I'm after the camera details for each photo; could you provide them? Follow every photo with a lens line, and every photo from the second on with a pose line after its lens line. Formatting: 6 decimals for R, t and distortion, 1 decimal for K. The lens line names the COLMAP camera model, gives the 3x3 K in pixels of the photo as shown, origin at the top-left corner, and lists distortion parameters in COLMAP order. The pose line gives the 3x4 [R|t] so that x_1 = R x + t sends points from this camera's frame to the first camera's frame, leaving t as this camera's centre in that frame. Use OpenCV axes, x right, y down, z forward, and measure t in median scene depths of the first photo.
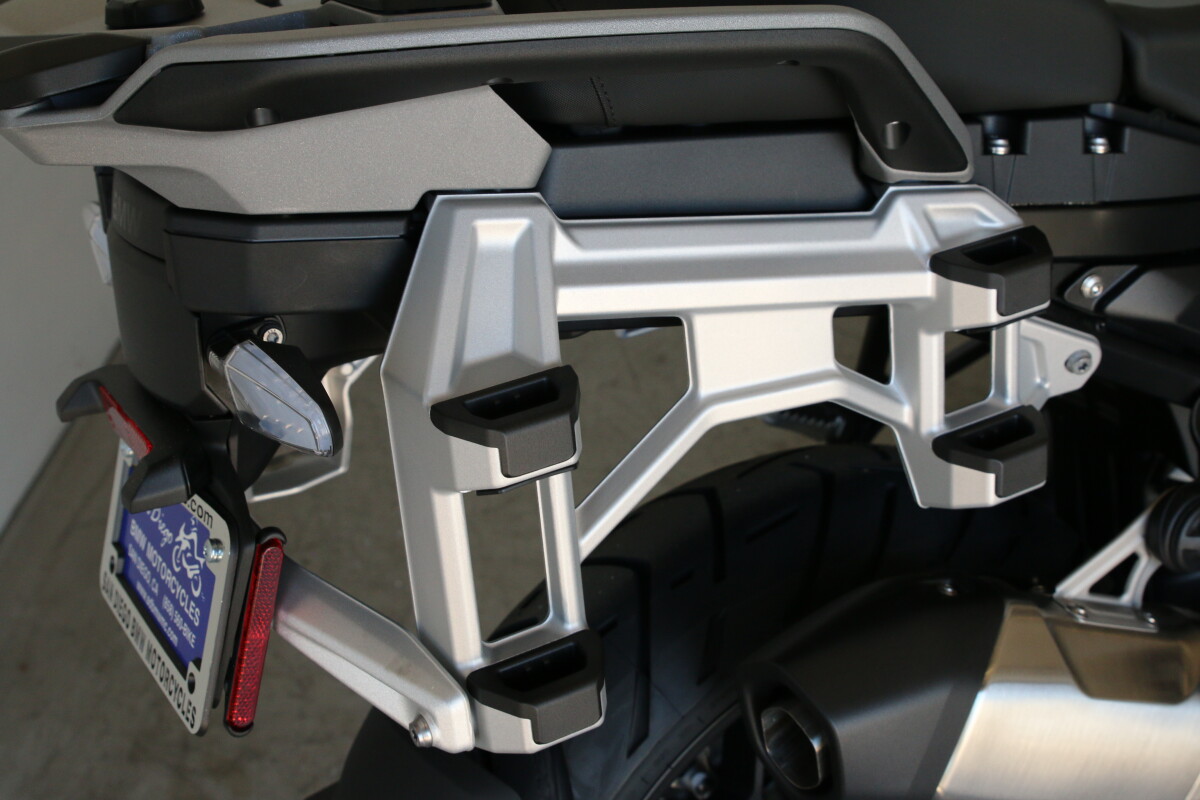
lens RADIAL K [[1710.7, 0, 607.4], [0, 1710.7, 397.0], [0, 0, 1]] dist [-0.038363, 0.000000]
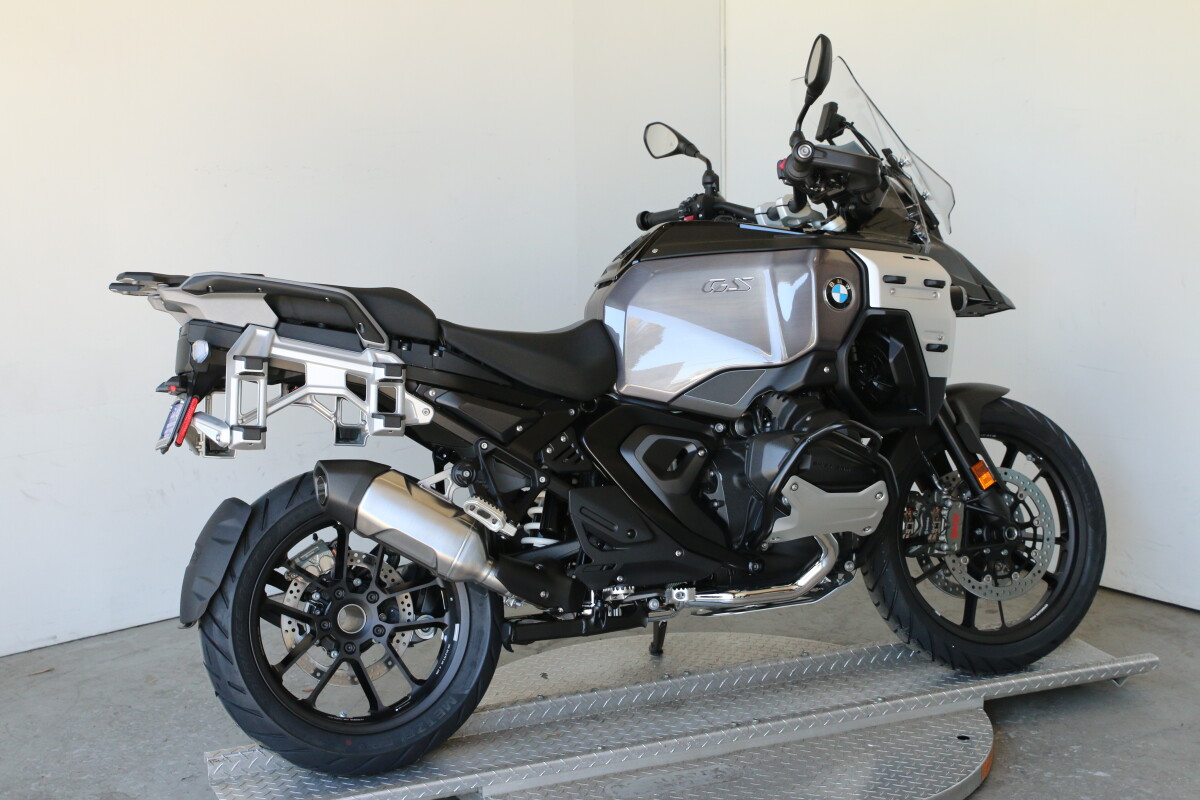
lens RADIAL K [[1917.7, 0, 602.0], [0, 1917.7, 414.5], [0, 0, 1]] dist [-0.008880, 0.000000]
pose [[0.982275, 0.076180, -0.171269, 1.330176], [-0.148247, 0.874879, -0.461096, 1.790081], [0.114713, 0.478314, 0.870665, -2.472502]]
